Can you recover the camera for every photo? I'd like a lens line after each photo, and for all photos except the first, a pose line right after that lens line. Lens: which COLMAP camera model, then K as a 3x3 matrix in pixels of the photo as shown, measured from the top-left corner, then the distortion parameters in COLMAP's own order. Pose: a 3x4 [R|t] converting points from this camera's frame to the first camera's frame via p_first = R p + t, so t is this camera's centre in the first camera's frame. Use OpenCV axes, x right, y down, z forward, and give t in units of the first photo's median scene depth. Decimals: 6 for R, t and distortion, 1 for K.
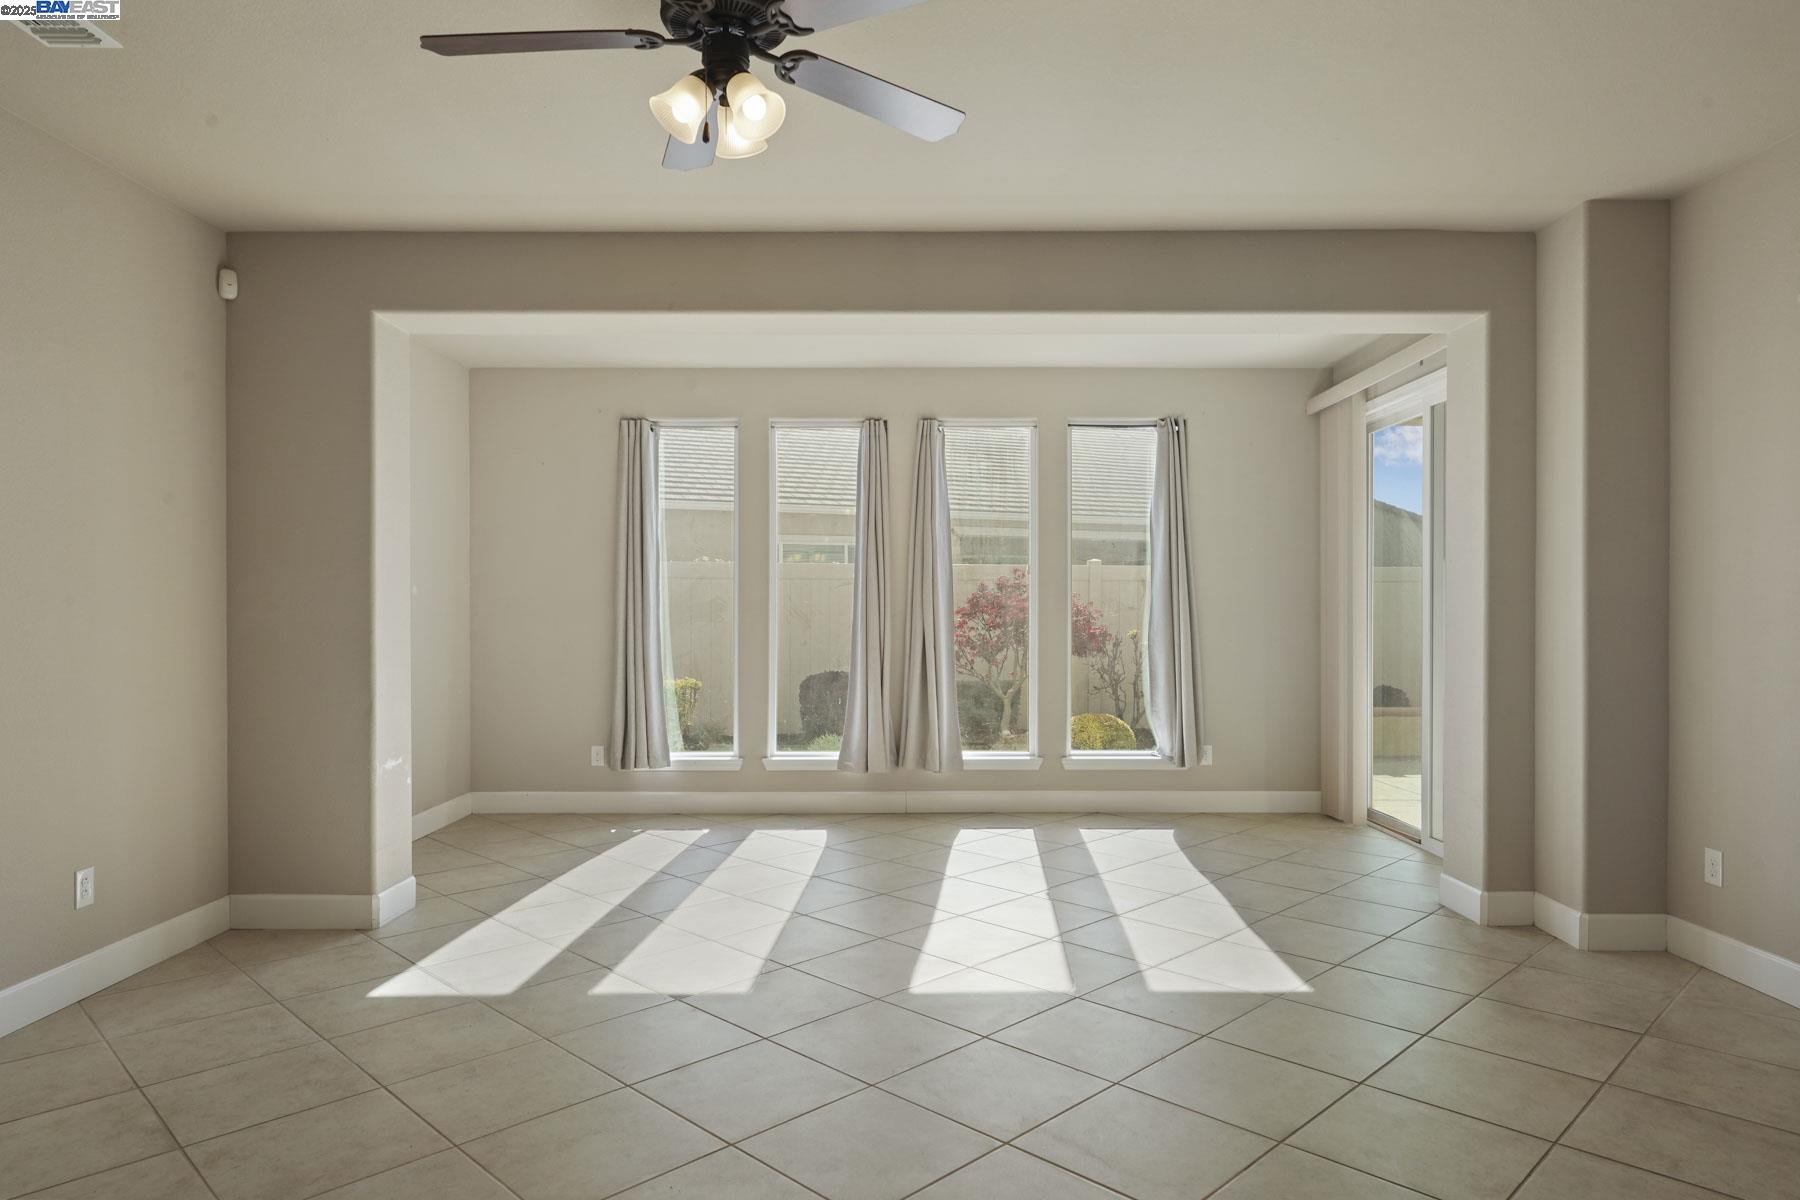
lens RADIAL K [[1097.3, 0, 888.6], [0, 1097.3, 632.2], [0, 0, 1]] dist [0.014567, -0.001222]
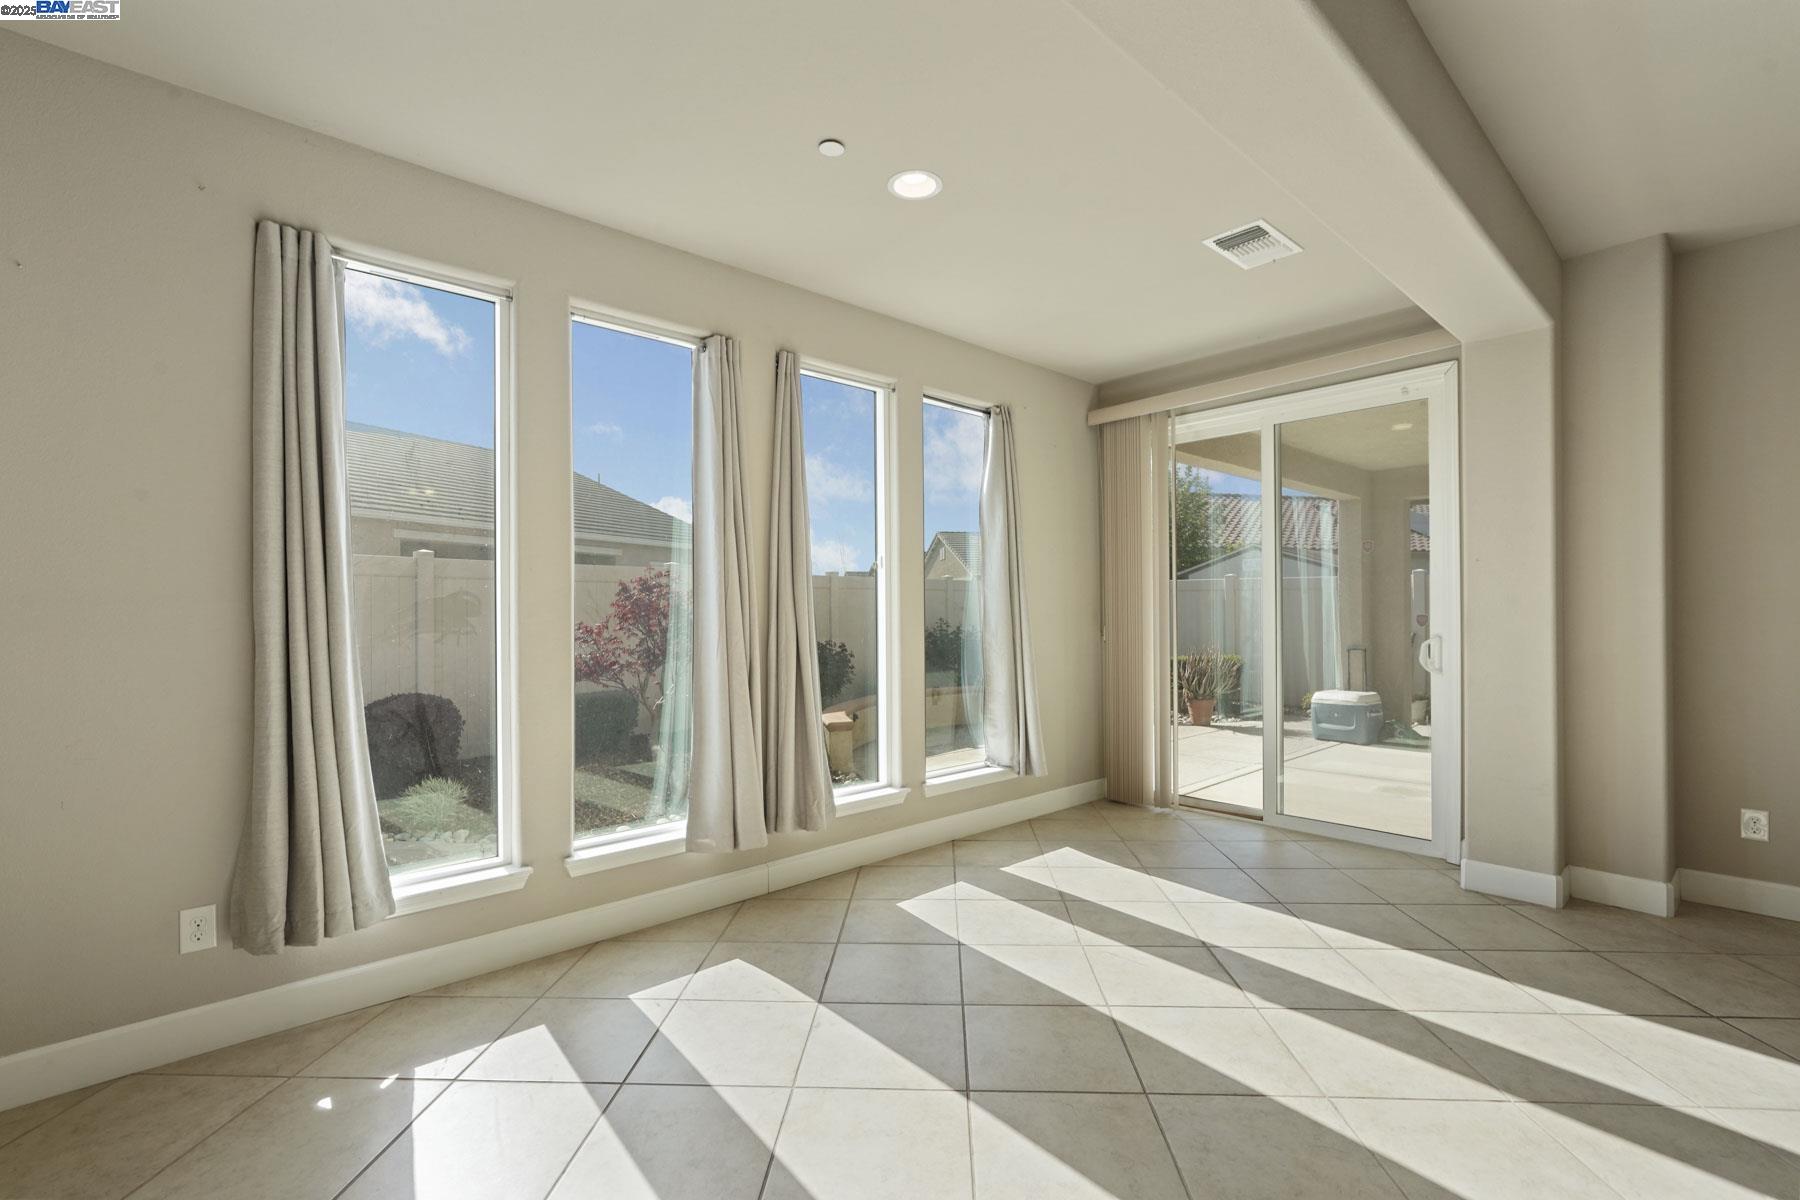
lens RADIAL K [[802.0, 0, 906.7], [0, 802.0, 610.9], [0, 0, 1]] dist [-0.000178, 0.000679]
pose [[0.745487, -0.002772, 0.666515, -0.267982], [0.021388, 0.999576, -0.019764, -0.007333], [-0.666177, 0.028989, 0.745230, 0.549728]]
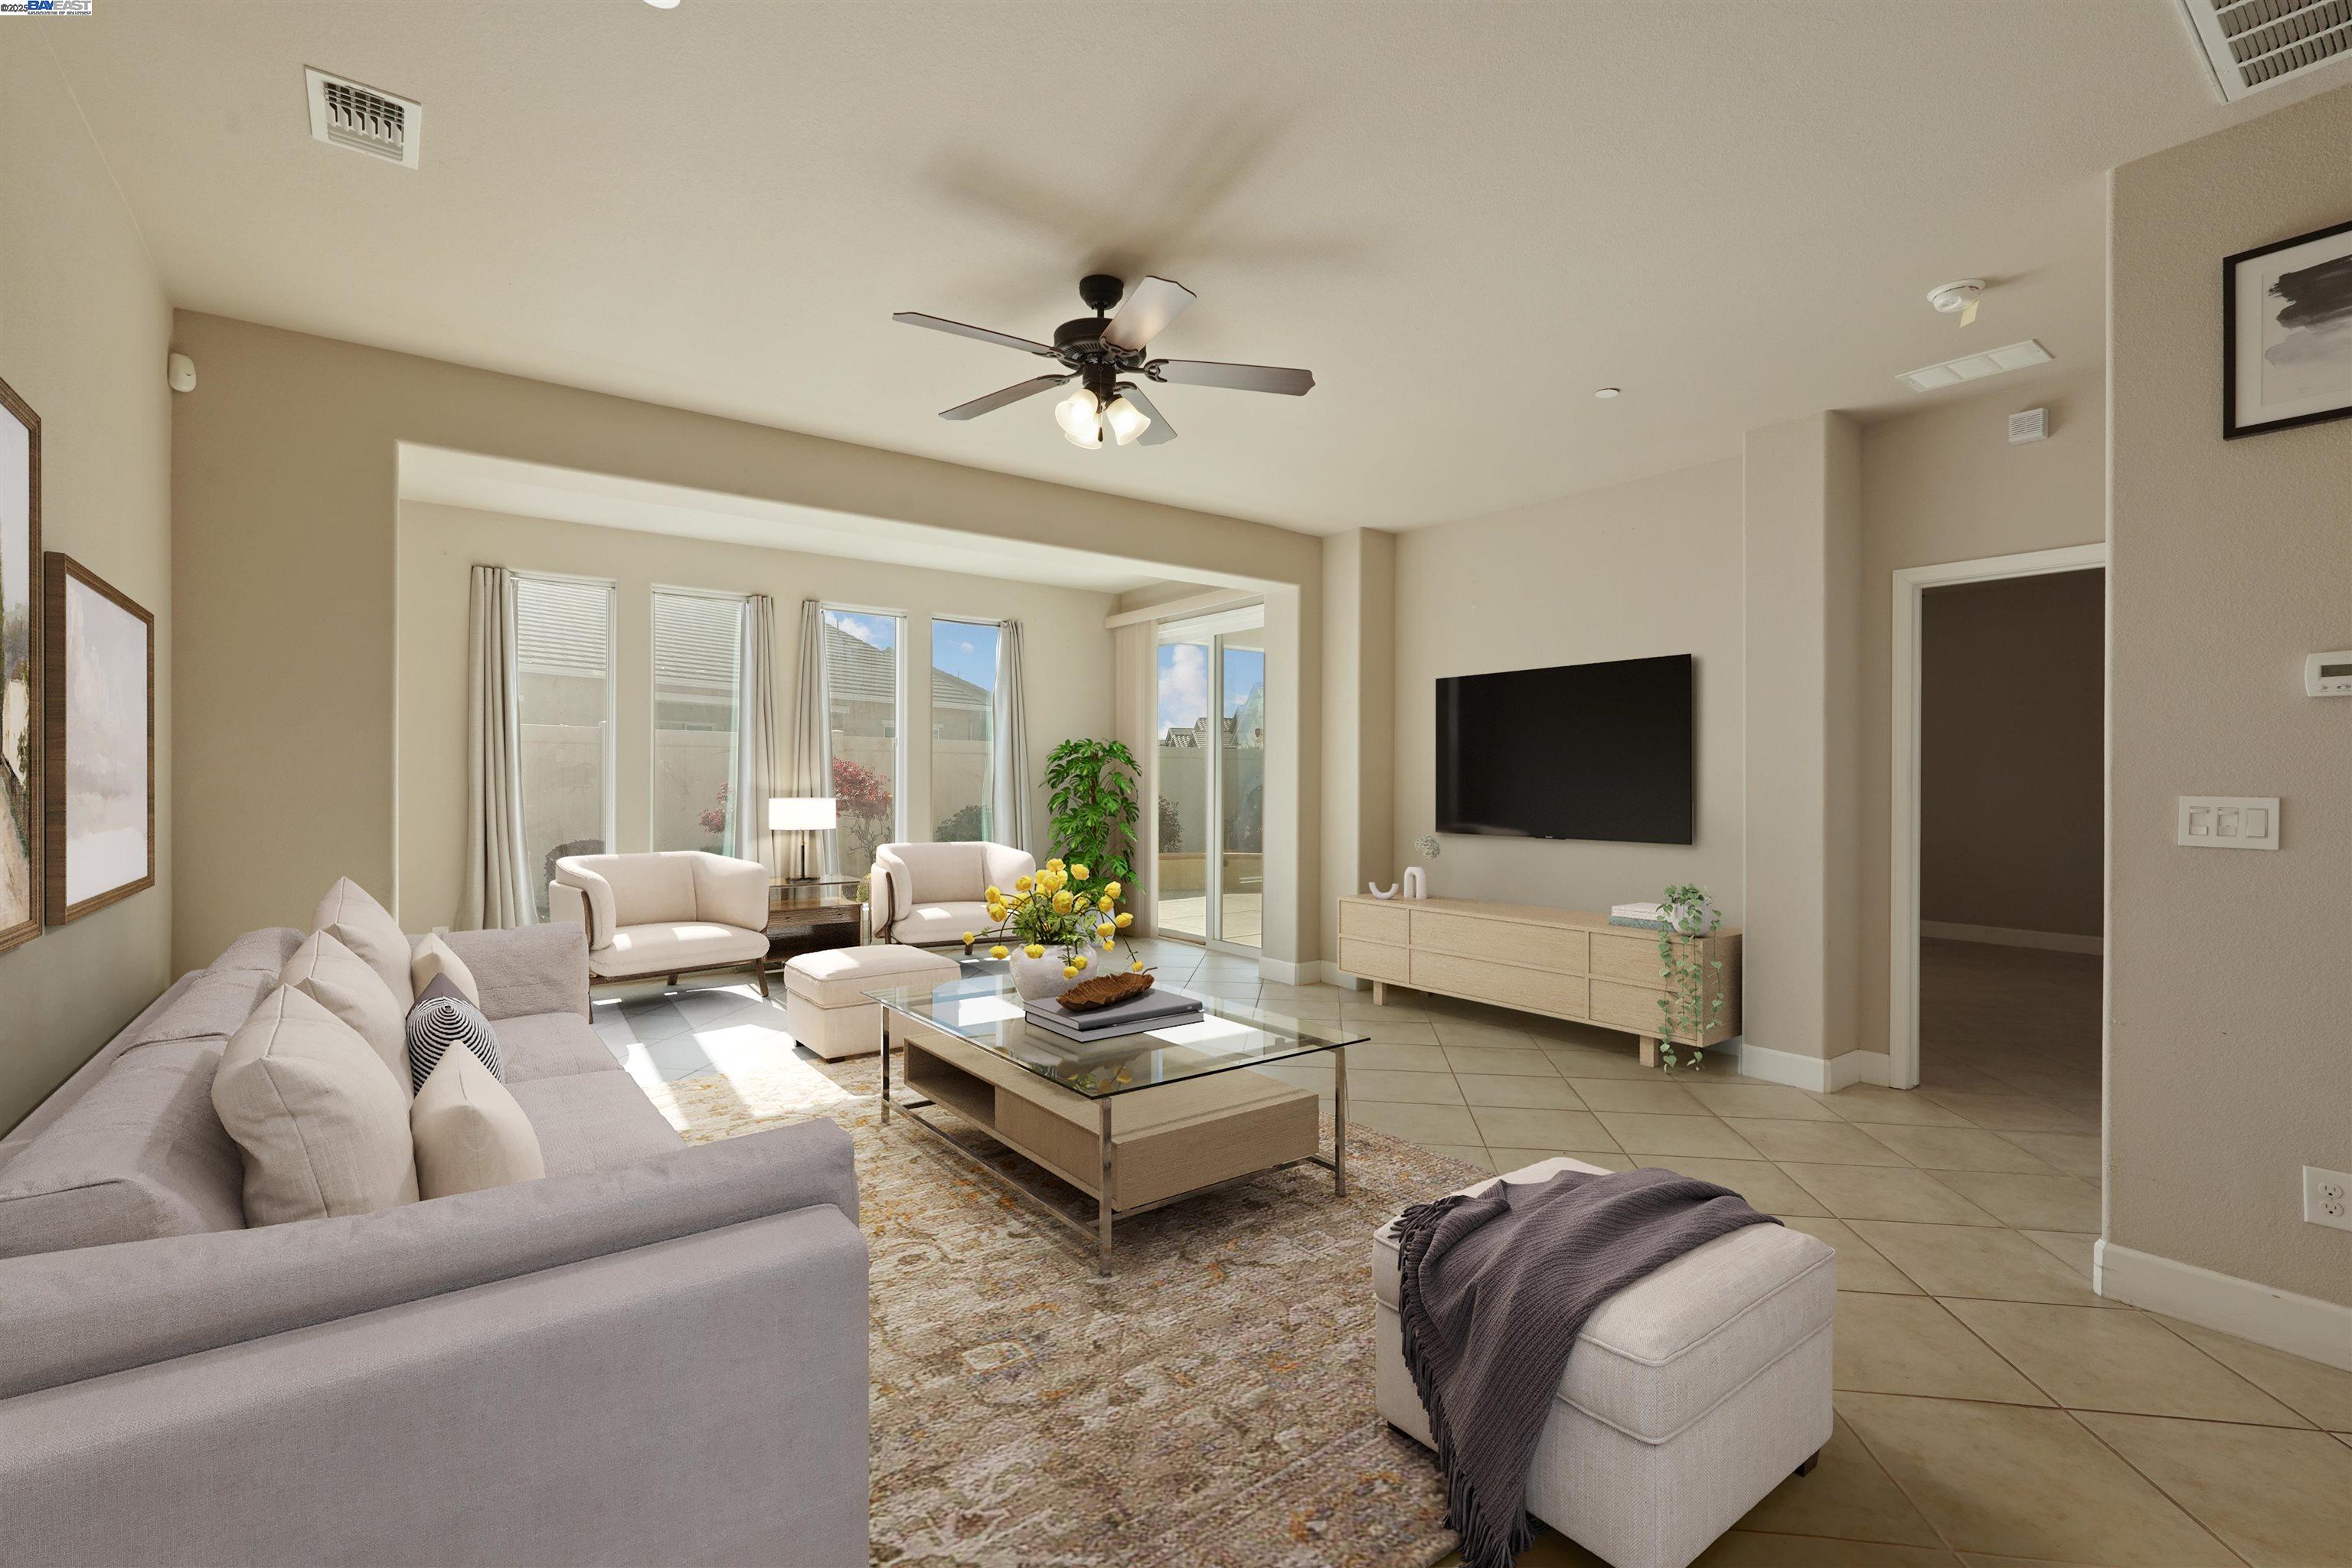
lens RADIAL K [[1048.0, 0, 1171.8], [0, 1048.0, 778.8], [0, 0, 1]] dist [-0.000178, 0.000679]
pose [[0.798907, 0.004612, 0.601437, -0.303339], [0.009842, 0.999736, -0.020741, 0.006064], [-0.601375, 0.022489, 0.798651, -0.033914]]
